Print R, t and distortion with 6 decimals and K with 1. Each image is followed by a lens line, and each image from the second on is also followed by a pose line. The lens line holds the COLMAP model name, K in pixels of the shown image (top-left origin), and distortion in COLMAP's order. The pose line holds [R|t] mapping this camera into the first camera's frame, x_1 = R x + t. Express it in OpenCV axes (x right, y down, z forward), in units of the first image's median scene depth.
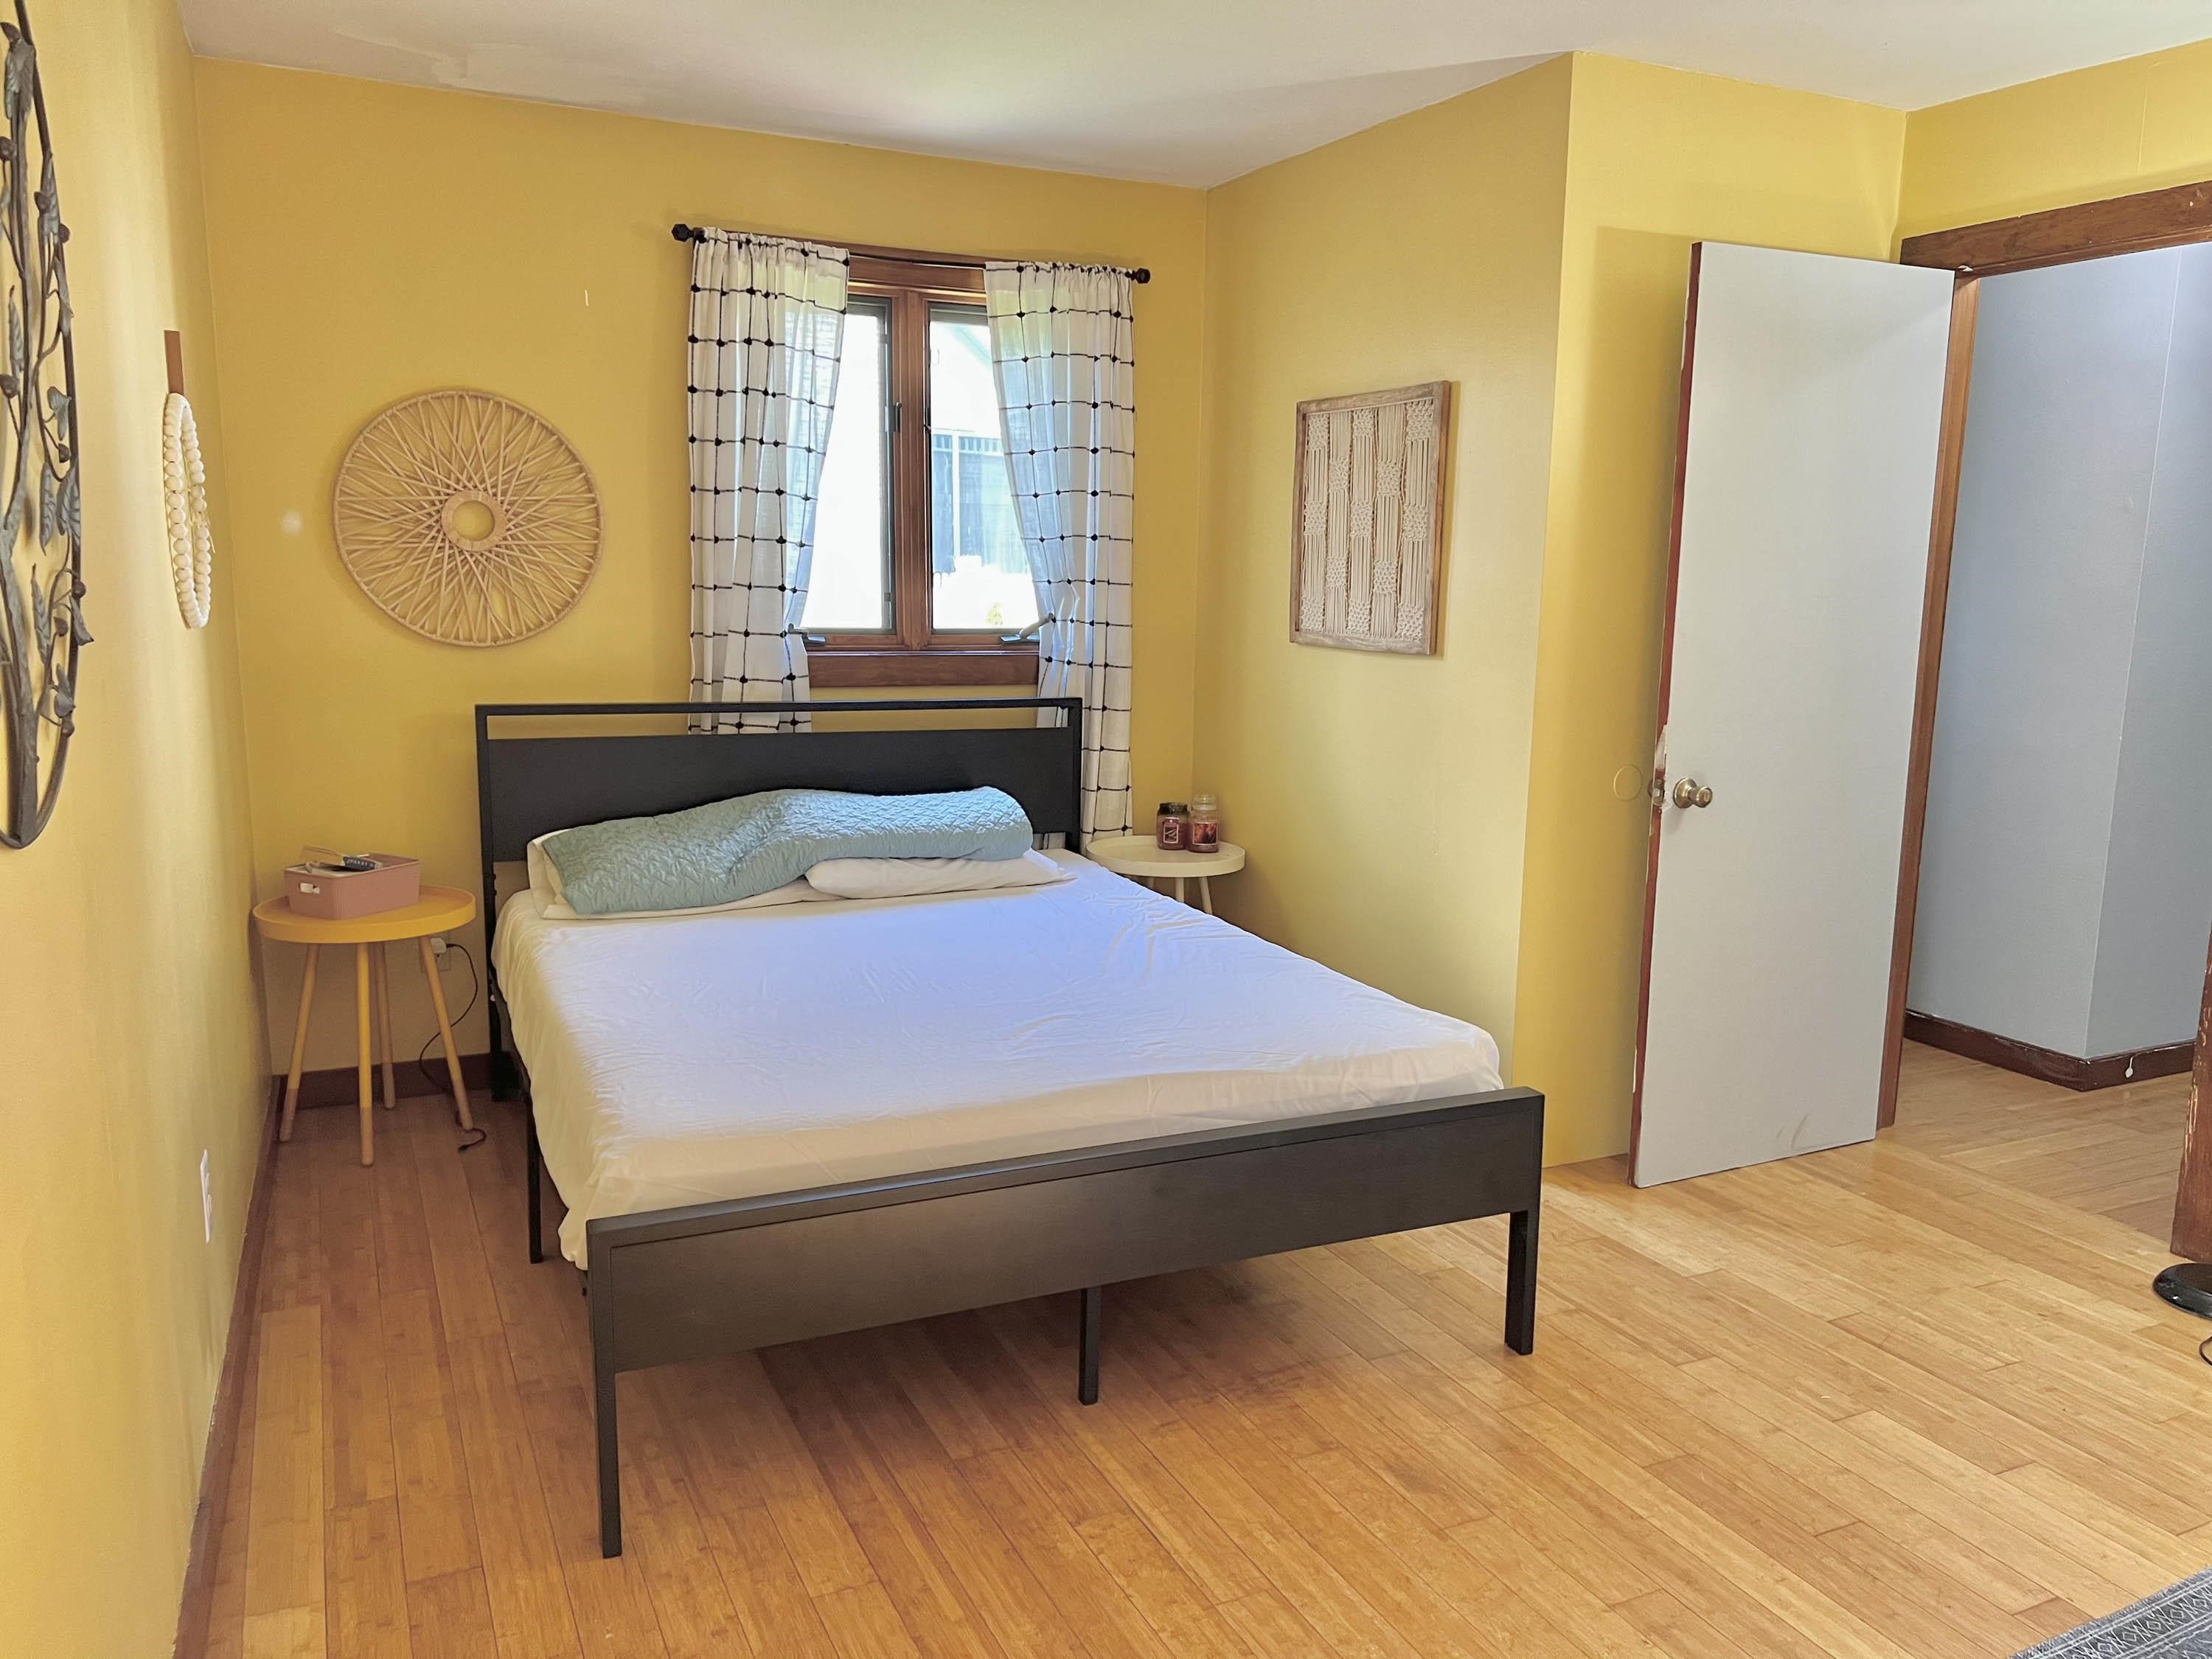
lens RADIAL K [[1670.9, 0, 1114.9], [0, 1670.9, 849.9], [0, 0, 1]] dist [0.071510, -0.078831]
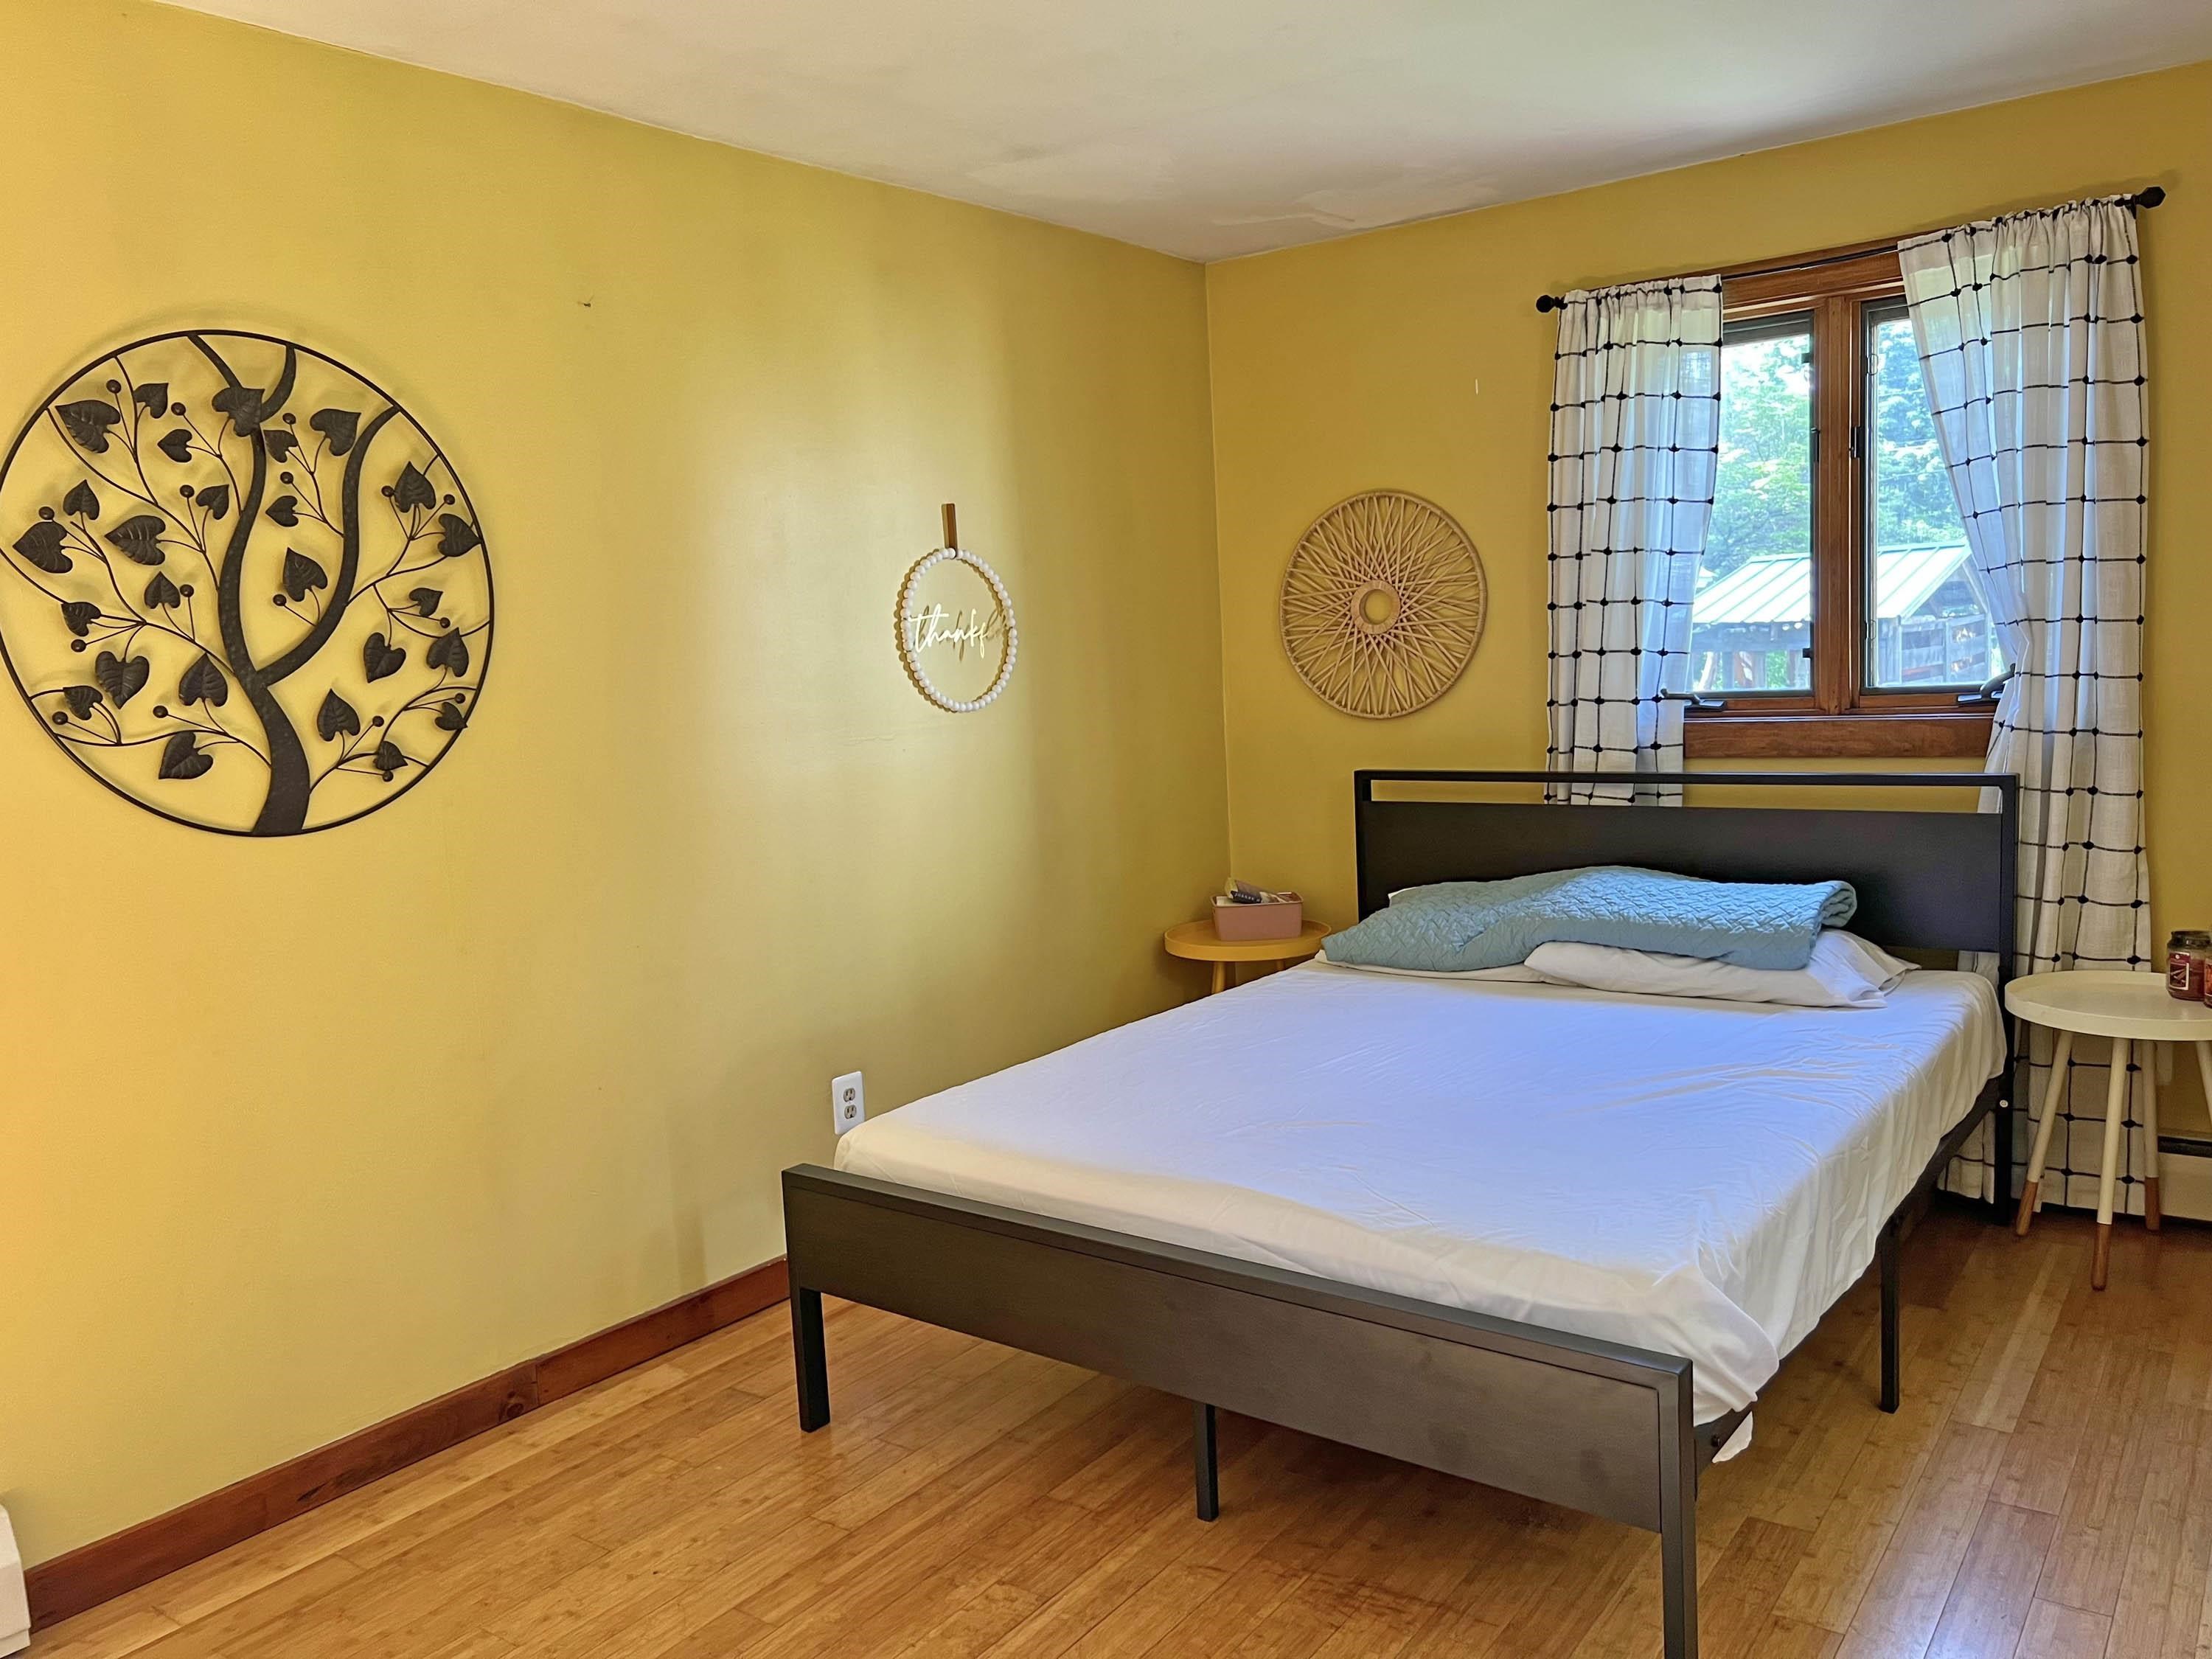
lens RADIAL K [[1670.9, 0, 1103.6], [0, 1670.9, 847.3], [0, 0, 1]] dist [0.071510, -0.078831]
pose [[0.478740, 0.063374, -0.875667, 0.488250], [-0.092050, 0.995517, 0.021723, -0.040585], [0.873118, 0.070205, 0.482427, 0.295095]]
